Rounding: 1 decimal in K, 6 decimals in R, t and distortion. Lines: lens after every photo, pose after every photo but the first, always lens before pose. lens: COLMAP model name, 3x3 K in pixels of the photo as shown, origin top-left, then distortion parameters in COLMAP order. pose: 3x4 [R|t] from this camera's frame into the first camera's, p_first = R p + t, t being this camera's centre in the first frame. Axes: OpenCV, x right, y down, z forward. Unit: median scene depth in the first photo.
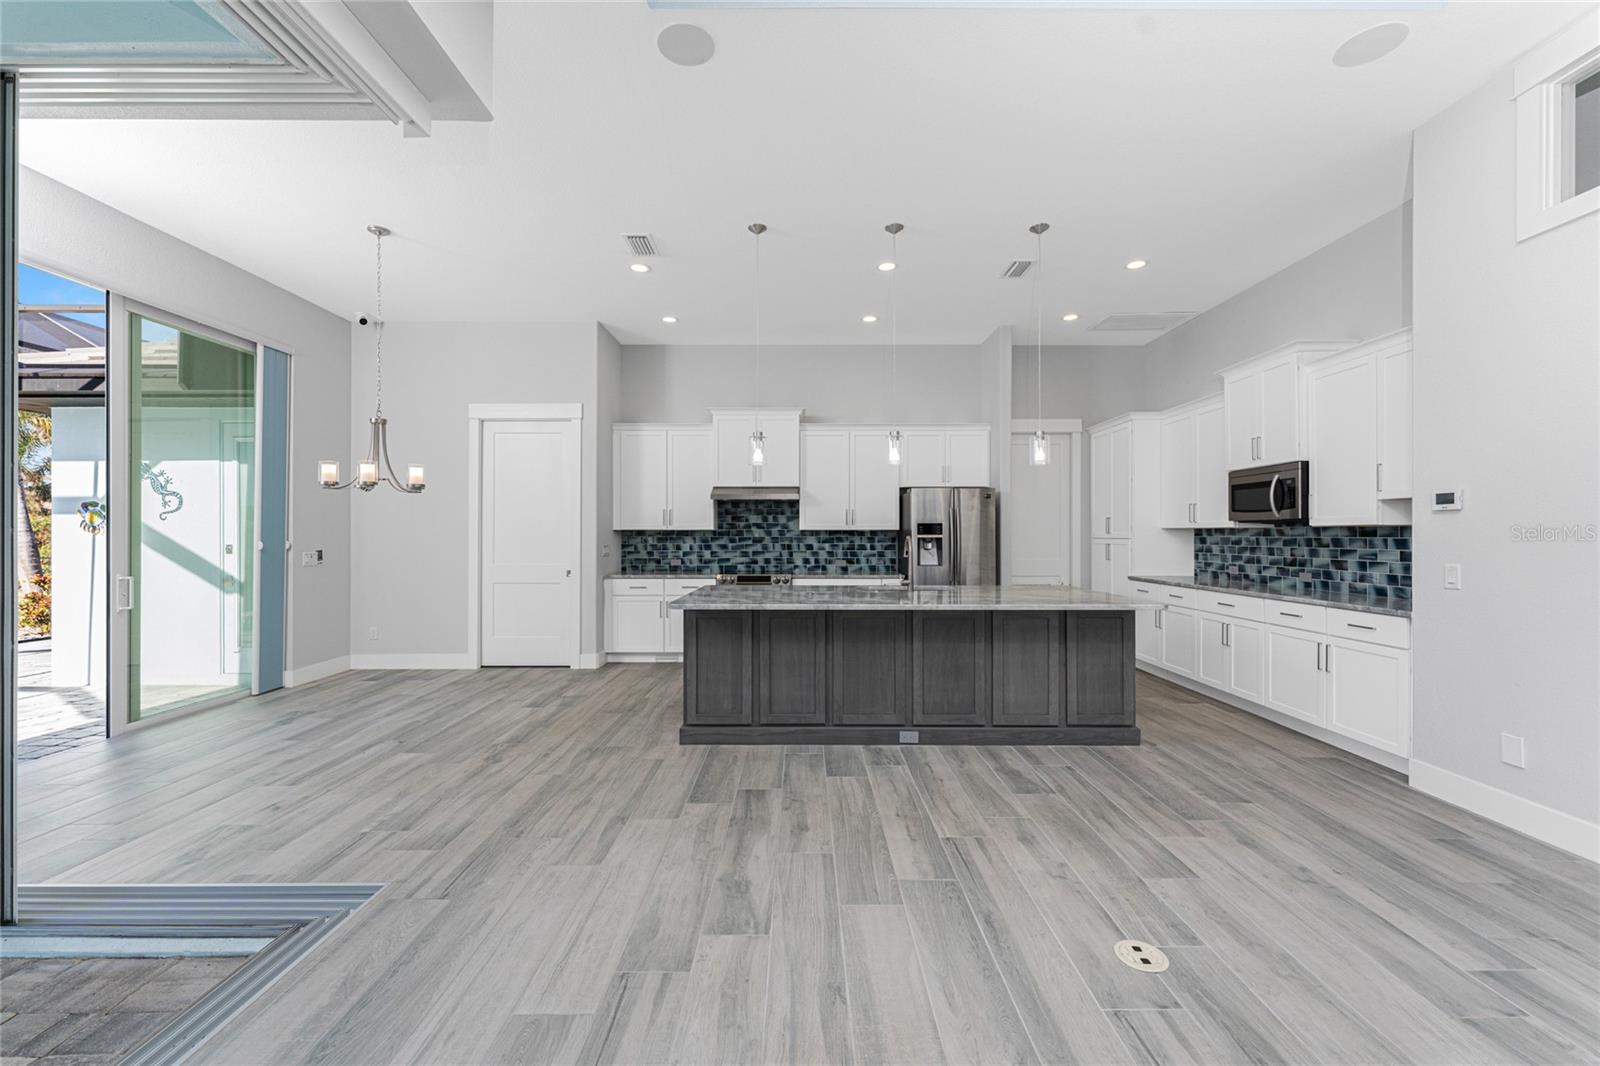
lens RADIAL K [[646.3, 0, 800.9], [0, 646.3, 534.6], [0, 0, 1]] dist [0.002492, 0.000458]
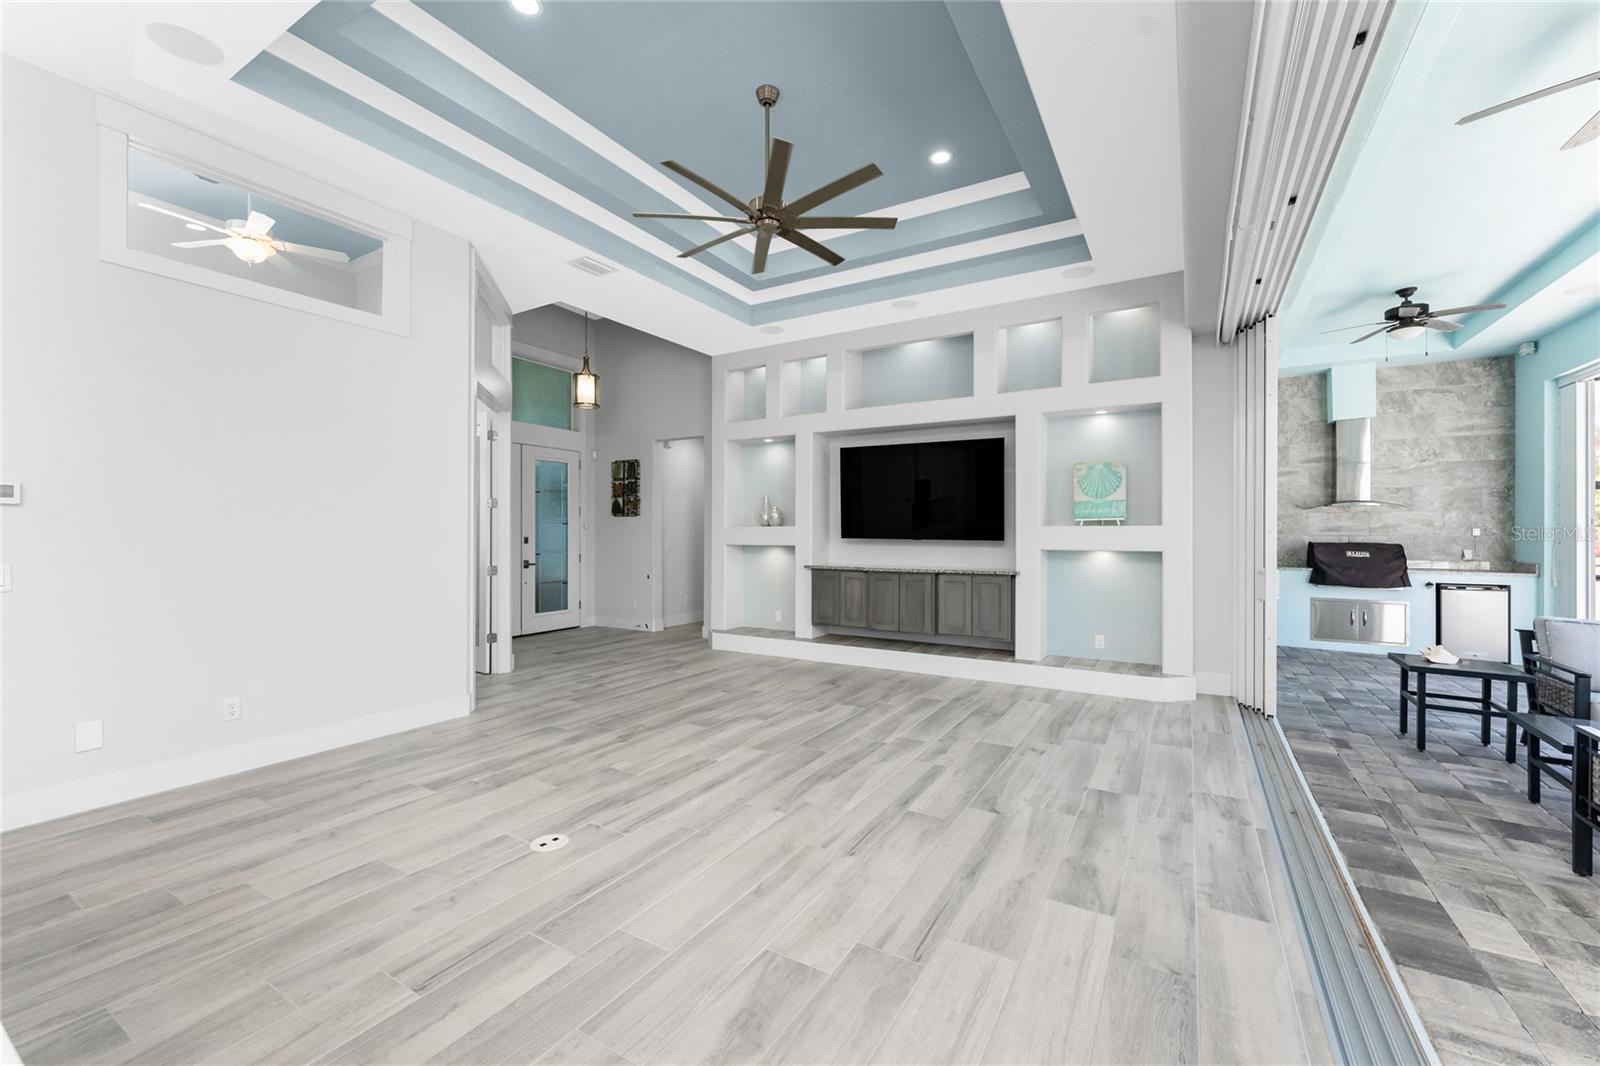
lens RADIAL K [[647.5, 0, 799.4], [0, 647.5, 533.7], [0, 0, 1]] dist [0.002431, 0.000012]
pose [[-0.858683, 0.000186, 0.512506, -0.190296], [-0.001199, 0.999996, -0.002373, 0.003360], [-0.512505, -0.002653, -0.858680, 0.589253]]
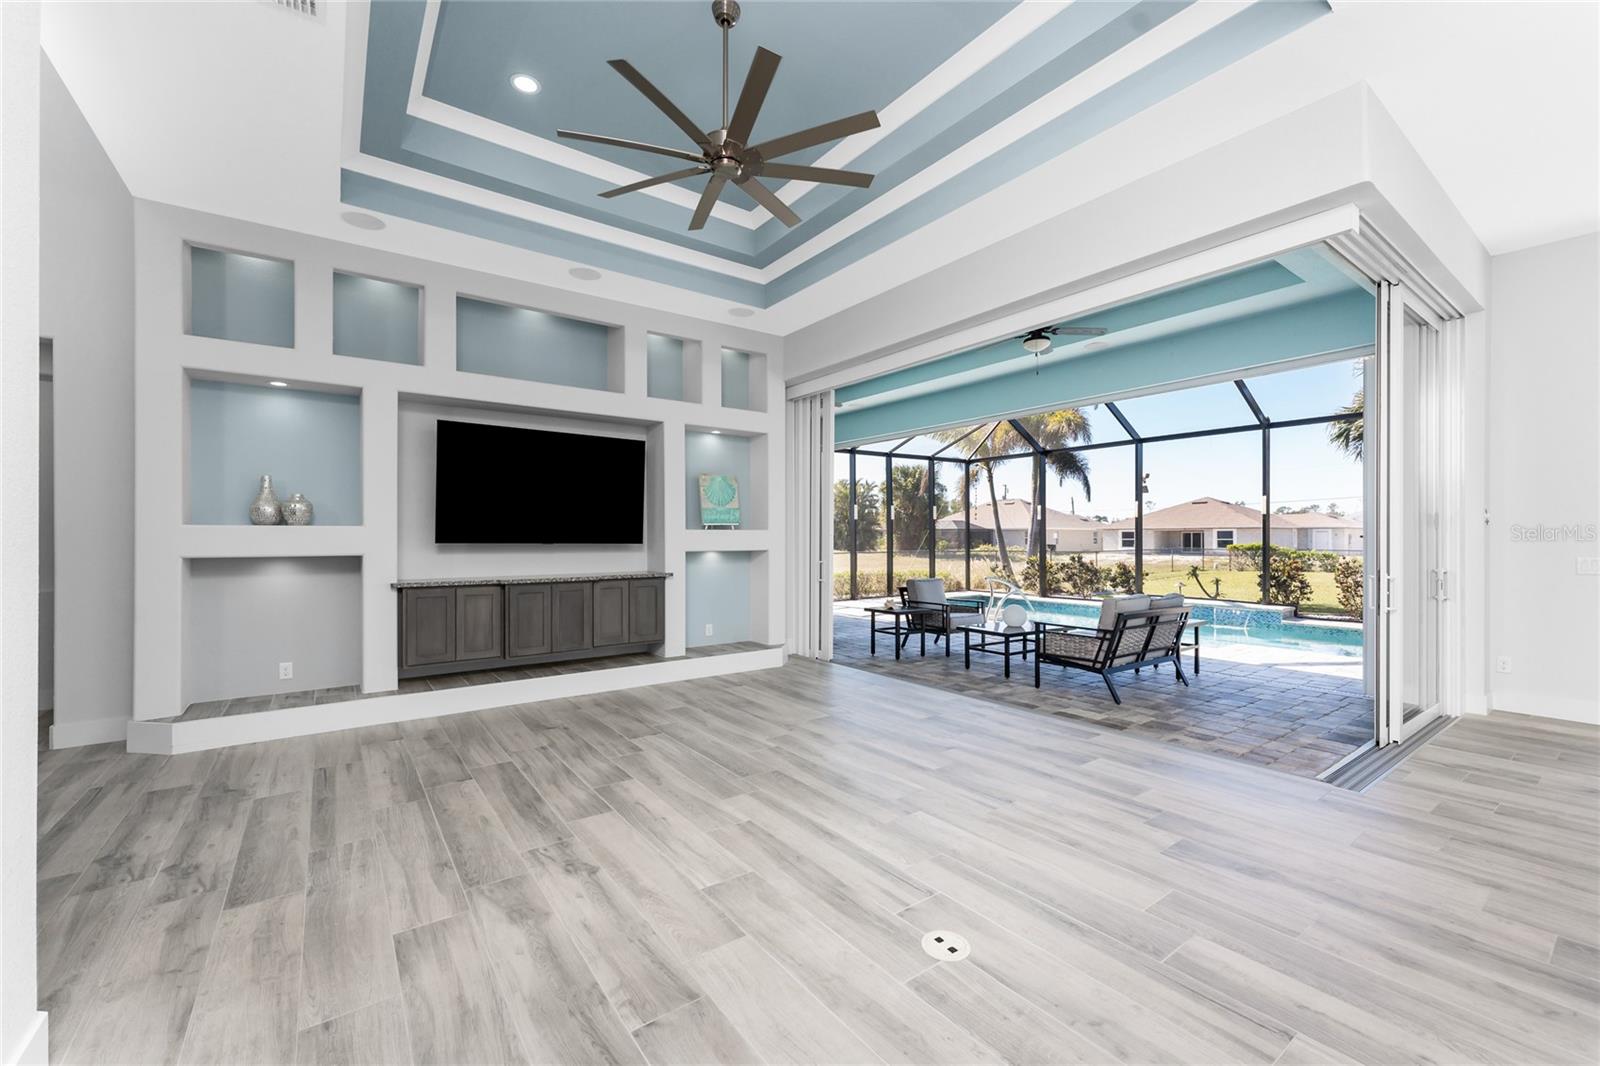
lens RADIAL K [[646.3, 0, 800.9], [0, 646.3, 534.6], [0, 0, 1]] dist [0.002492, 0.000458]
pose [[-0.807185, 0.000262, -0.590298, 0.406579], [0.003903, 0.999980, -0.004892, 0.003443], [0.590285, -0.006252, -0.807171, 0.525560]]
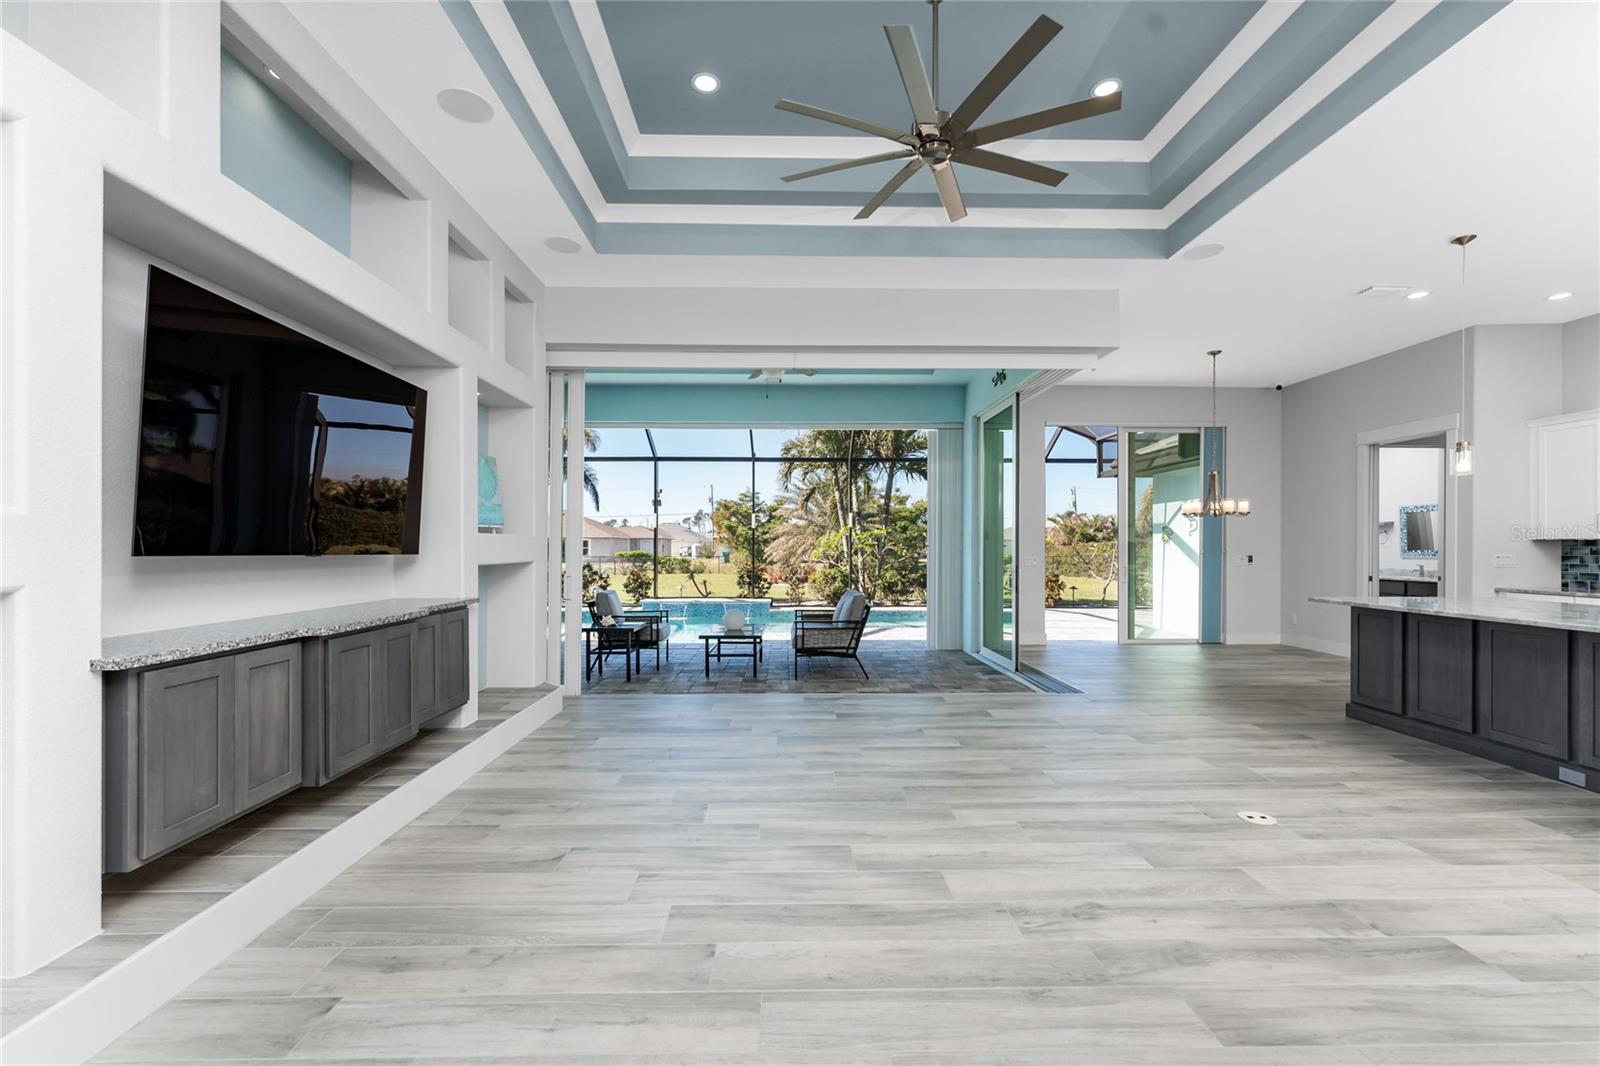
lens RADIAL K [[653.5, 0, 795.6], [0, 653.5, 546.1], [0, 0, 1]] dist [0.002961, 0.000588]
pose [[0.017667, 0.002038, -0.999842, 0.639416], [-0.001335, 0.999997, 0.002015, 0.001748], [0.999843, 0.001299, 0.017669, -0.036990]]
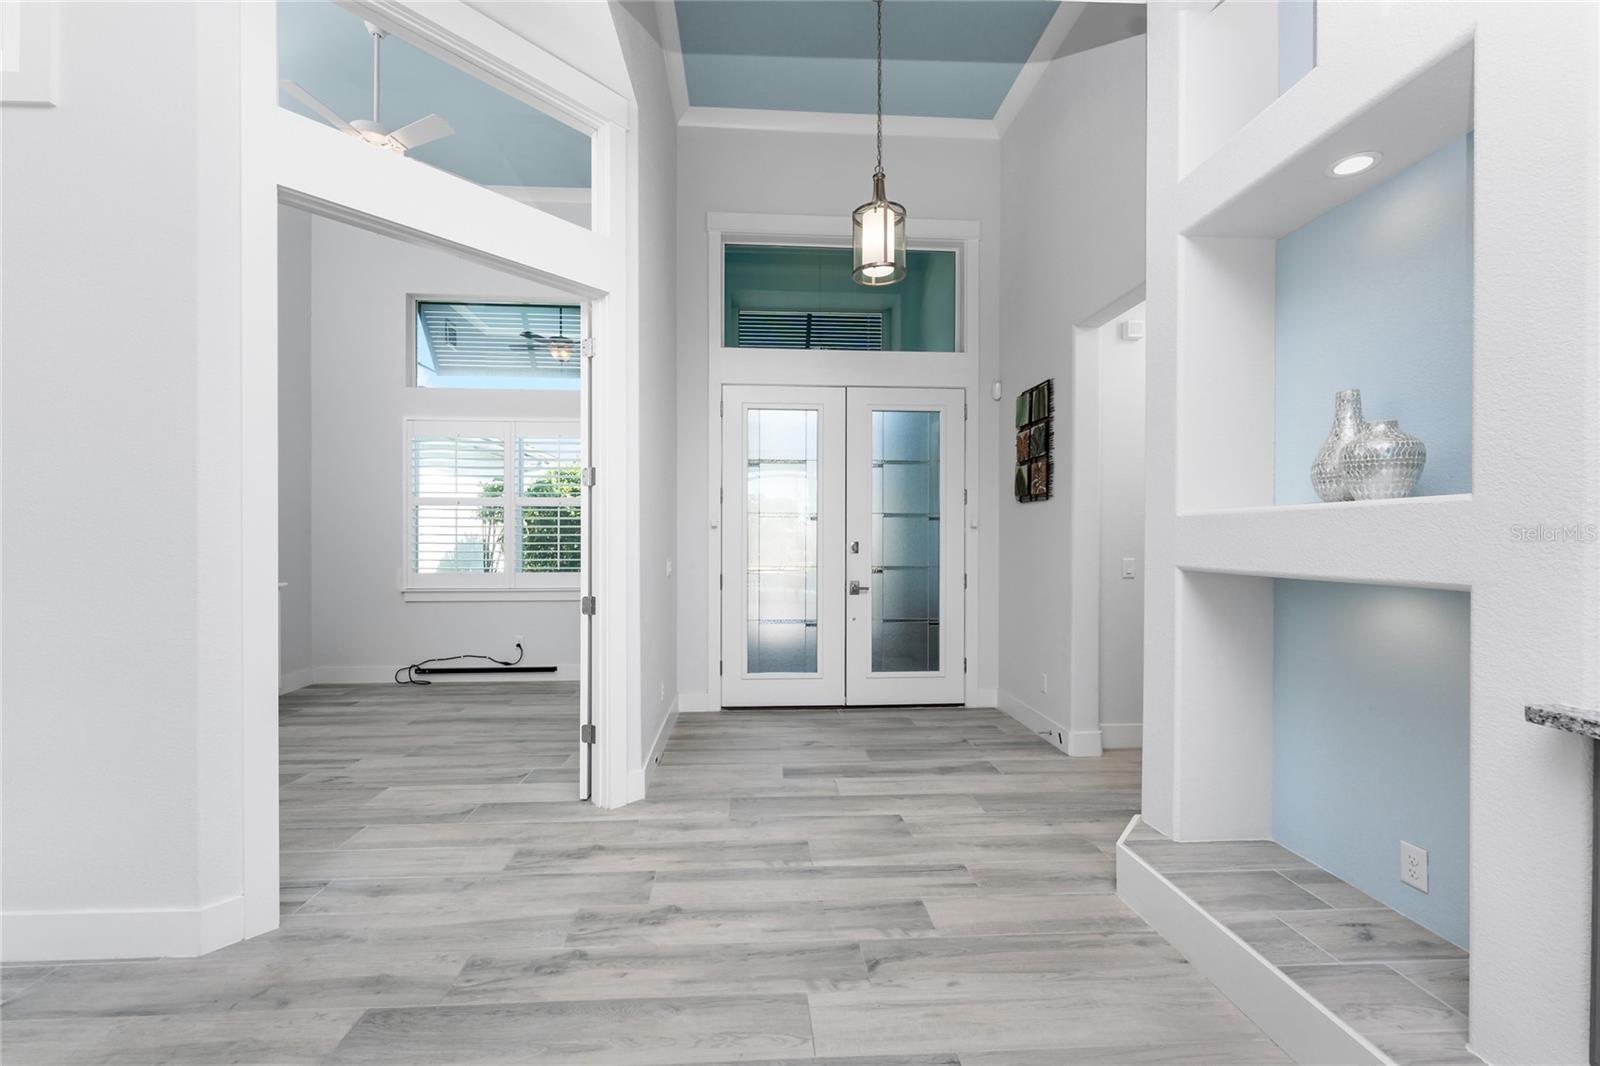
lens RADIAL K [[641.0, 0, 781.5], [0, 641.0, 538.4], [0, 0, 1]] dist [0.001685, 0.000086]
pose [[-0.057946, 0.004422, 0.998310, 0.173081], [-0.002414, 0.999987, -0.004570, 0.006649], [-0.998317, -0.002675, -0.057934, -0.097886]]
